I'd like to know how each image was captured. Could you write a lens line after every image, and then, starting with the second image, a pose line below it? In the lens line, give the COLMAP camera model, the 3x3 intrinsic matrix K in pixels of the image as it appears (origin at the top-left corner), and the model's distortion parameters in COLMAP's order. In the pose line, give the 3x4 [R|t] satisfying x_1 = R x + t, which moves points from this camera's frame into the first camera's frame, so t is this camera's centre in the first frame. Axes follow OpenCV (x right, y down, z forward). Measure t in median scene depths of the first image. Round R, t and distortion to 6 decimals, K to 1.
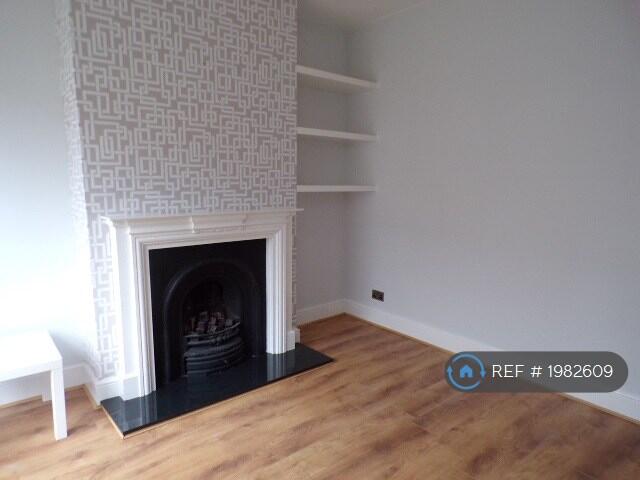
lens RADIAL K [[434.6, 0, 317.9], [0, 434.6, 243.7], [0, 0, 1]] dist [0.017593, 0.001785]
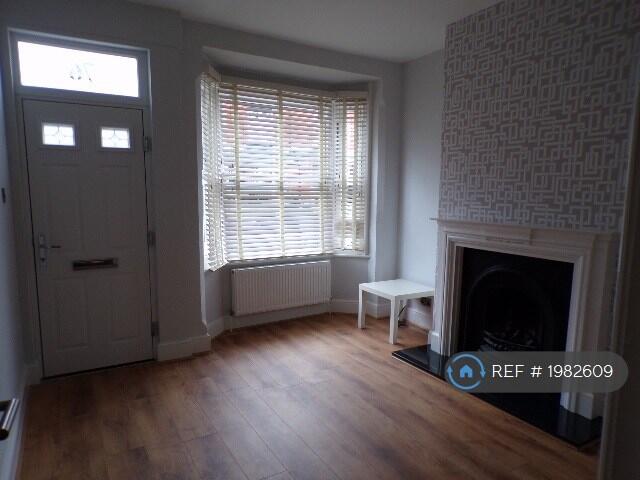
lens RADIAL K [[434.6, 0, 317.8], [0, 434.6, 239.9], [0, 0, 1]] dist [0.017593, 0.001785]
pose [[-0.147564, 0.109016, -0.983026, 0.827935], [-0.155269, 0.979030, 0.131881, -0.097316], [0.976789, 0.172095, -0.127542, 0.662093]]
